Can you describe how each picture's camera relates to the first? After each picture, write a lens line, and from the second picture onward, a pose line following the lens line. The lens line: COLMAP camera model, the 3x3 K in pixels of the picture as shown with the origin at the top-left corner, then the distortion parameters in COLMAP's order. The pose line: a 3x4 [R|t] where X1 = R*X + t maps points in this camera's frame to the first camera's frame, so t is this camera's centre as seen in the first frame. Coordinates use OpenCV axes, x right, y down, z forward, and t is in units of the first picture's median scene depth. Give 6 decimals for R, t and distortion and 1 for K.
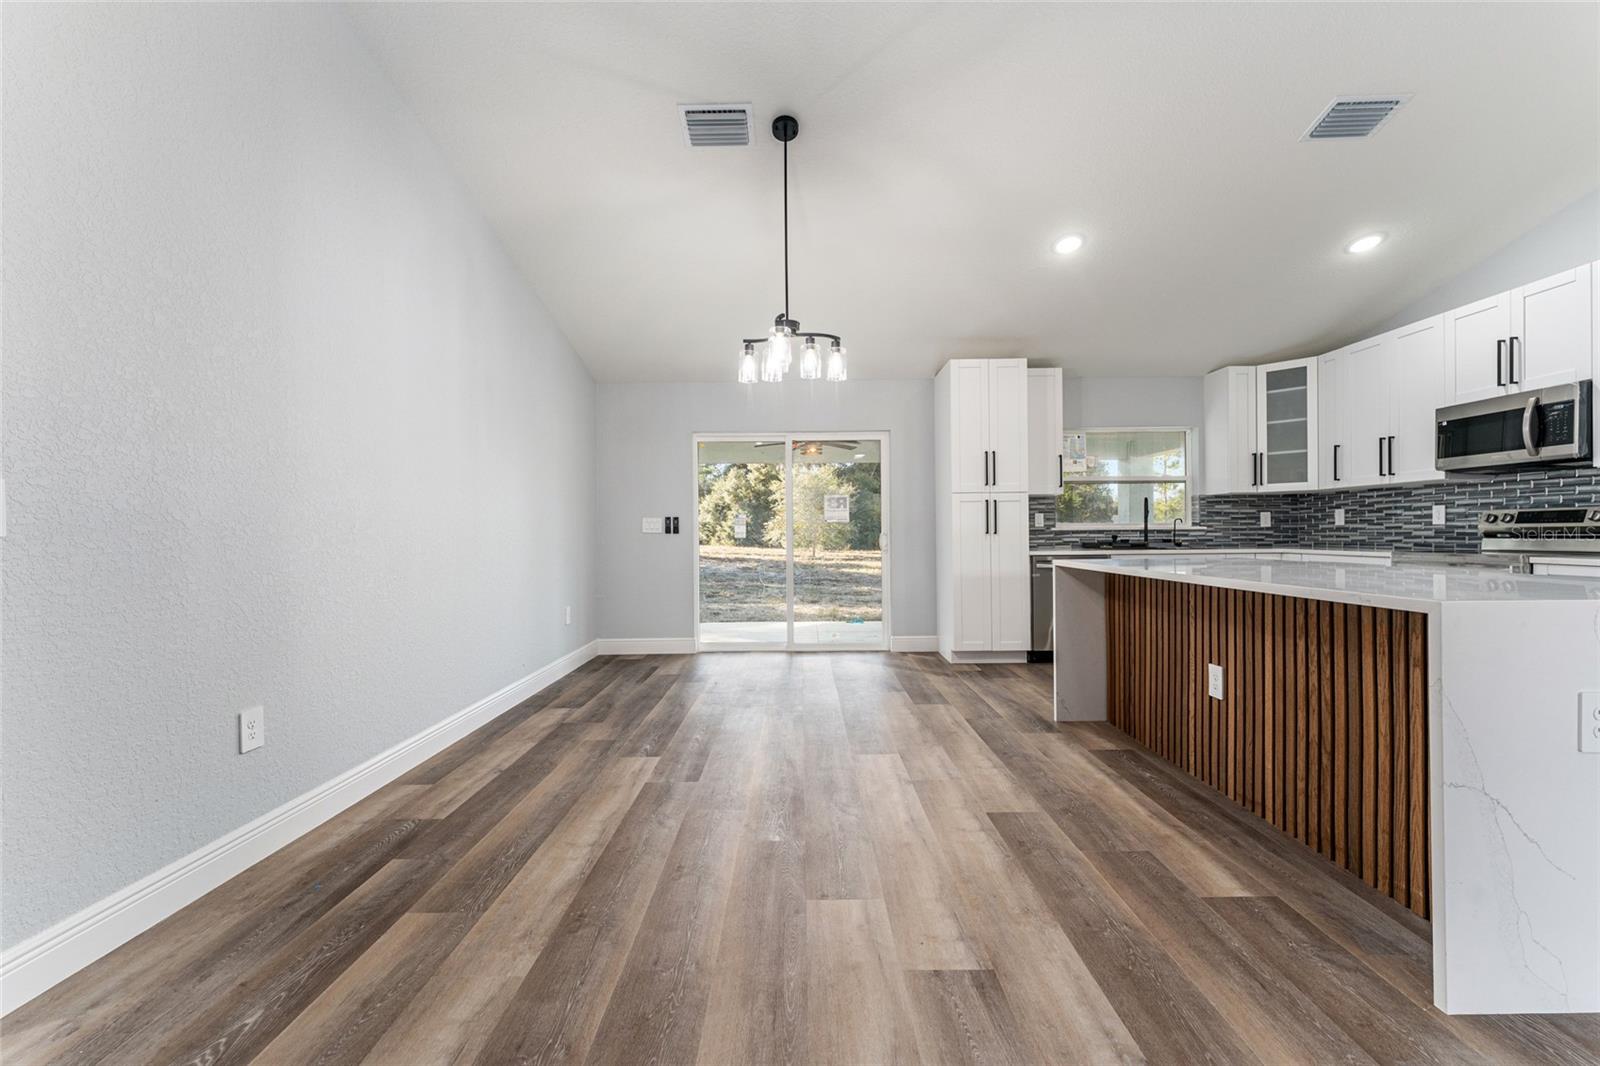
lens RADIAL K [[638.6, 0, 798.5], [0, 638.6, 534.6], [0, 0, 1]] dist [-0.000443, 0.000076]
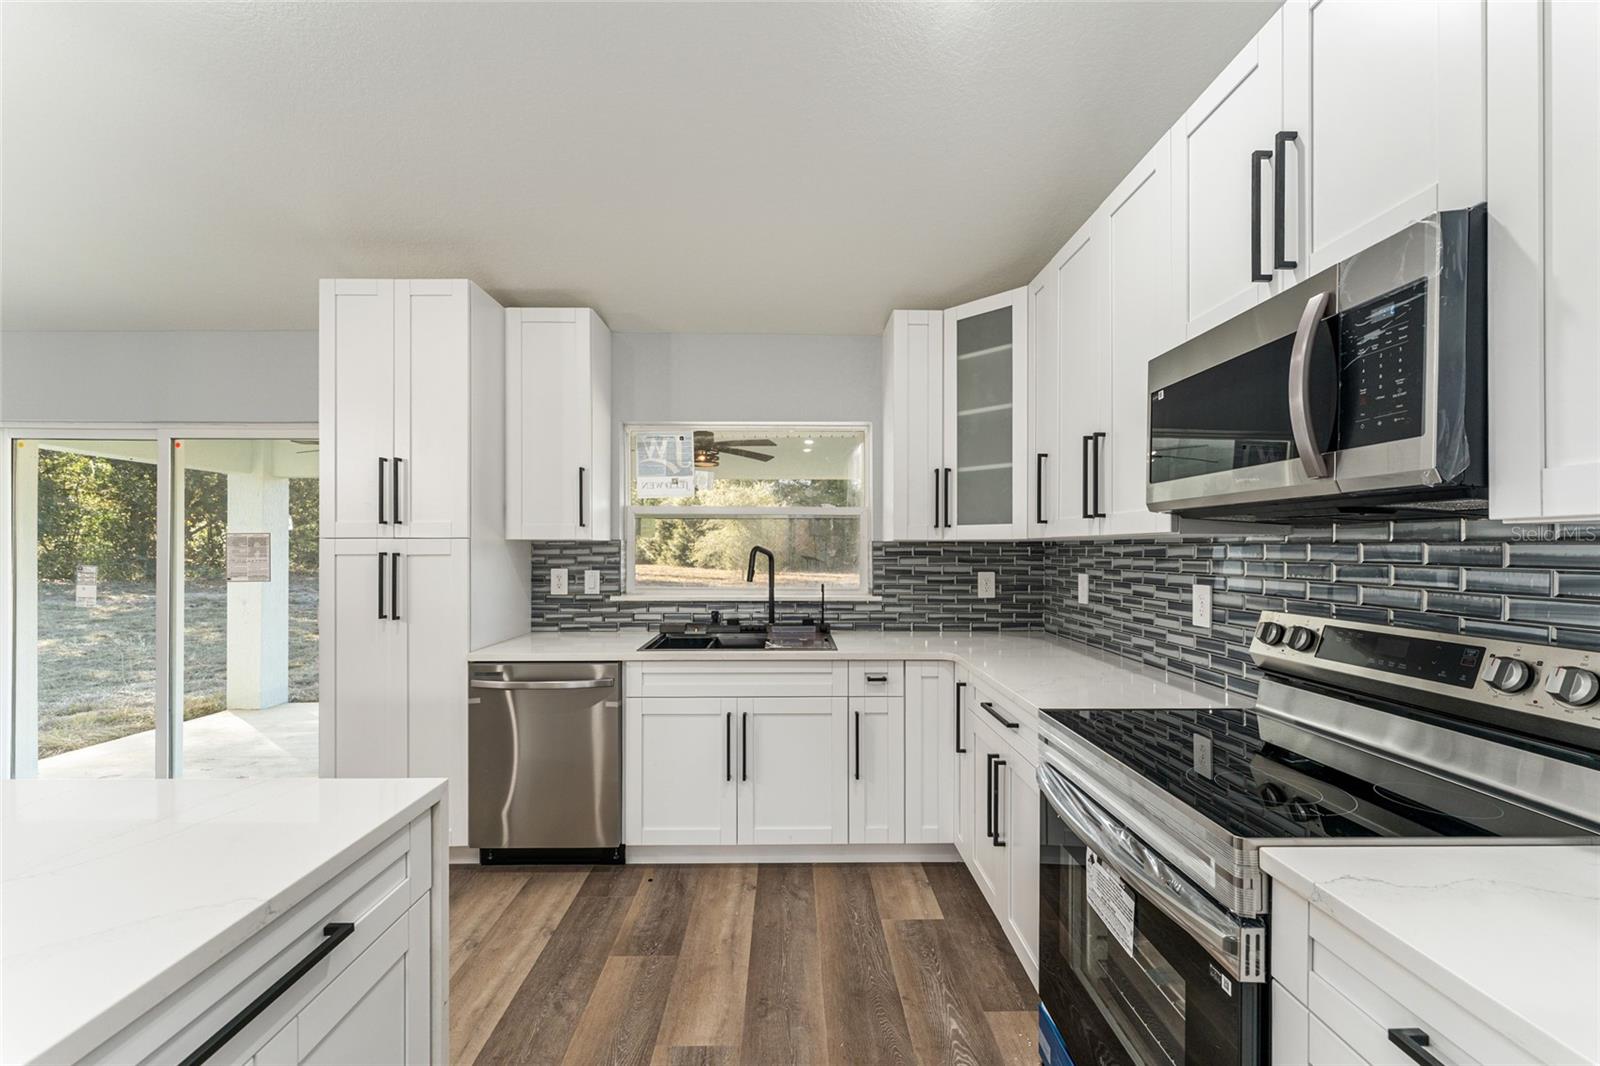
lens RADIAL K [[641.0, 0, 798.2], [0, 641.0, 545.9], [0, 0, 1]] dist [-0.000196, -0.000301]
pose [[0.999797, 0.010405, 0.017254, 0.695791], [-0.010257, 0.999910, -0.008641, -0.065771], [-0.017343, 0.008463, 0.999814, 0.538082]]
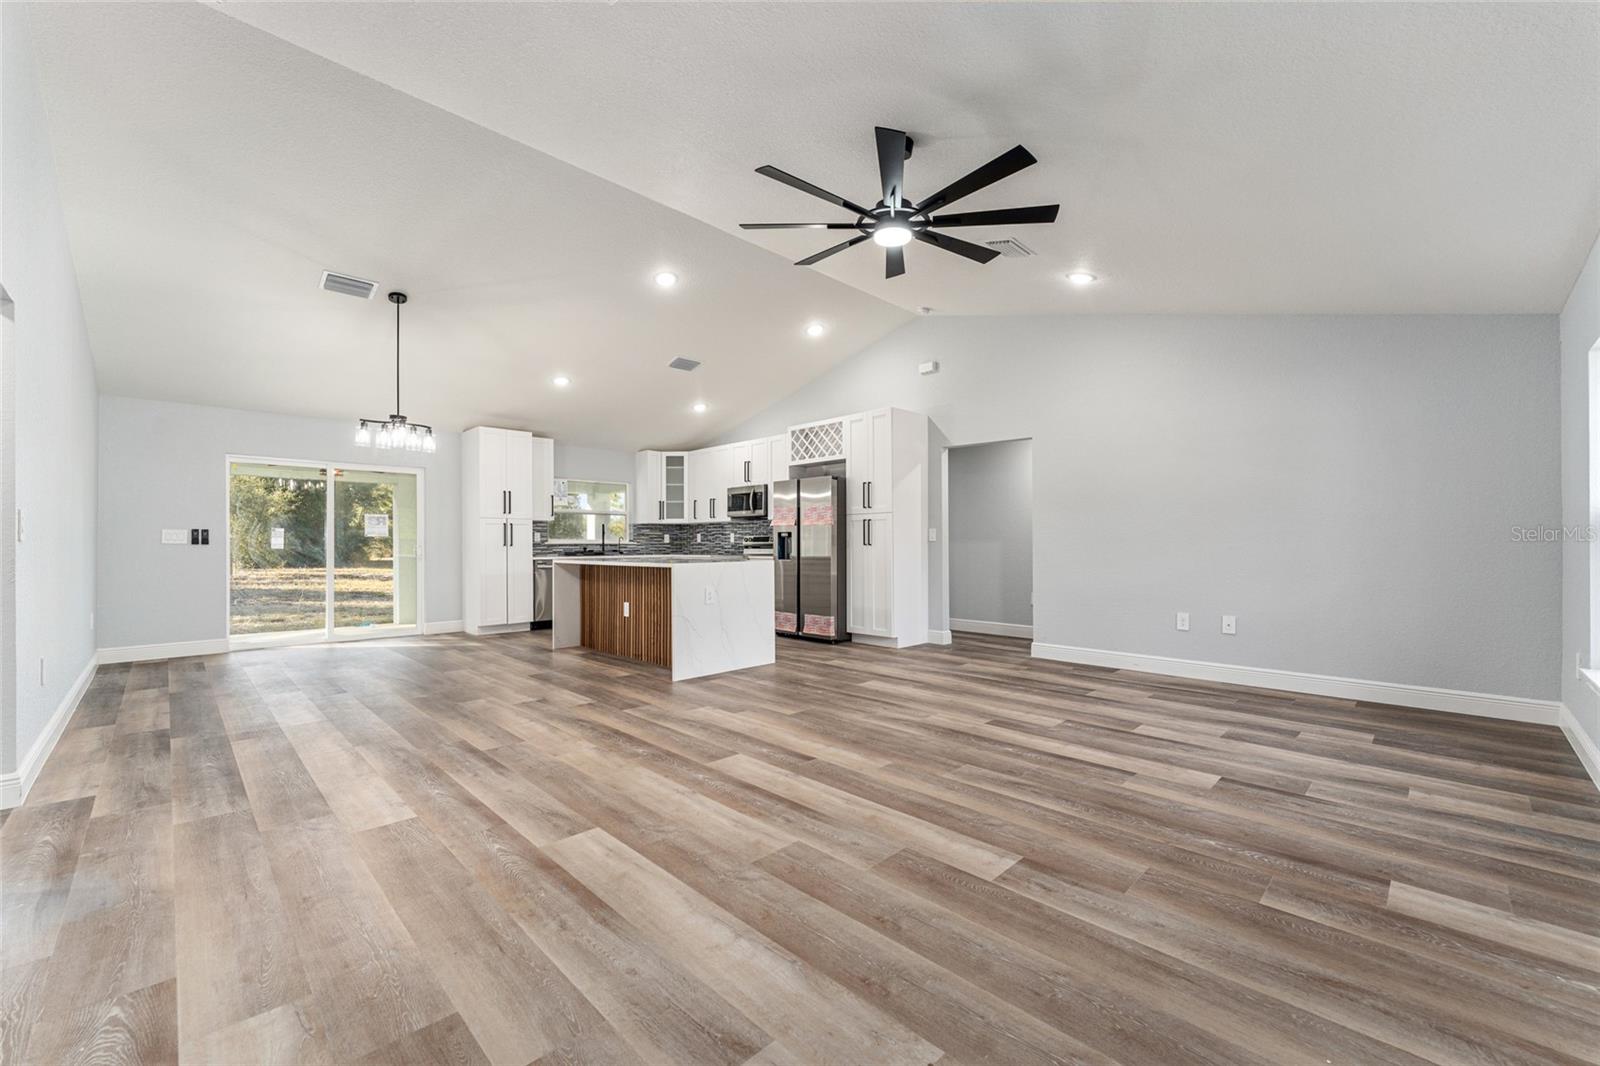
lens RADIAL K [[641.3, 0, 800.7], [0, 641.3, 540.1], [0, 0, 1]] dist [-0.000367, -0.000514]
pose [[0.707227, 0.011495, 0.706893, -0.312963], [-0.000621, 0.999878, -0.015637, 0.009676], [-0.706986, 0.010620, 0.707148, -0.627558]]
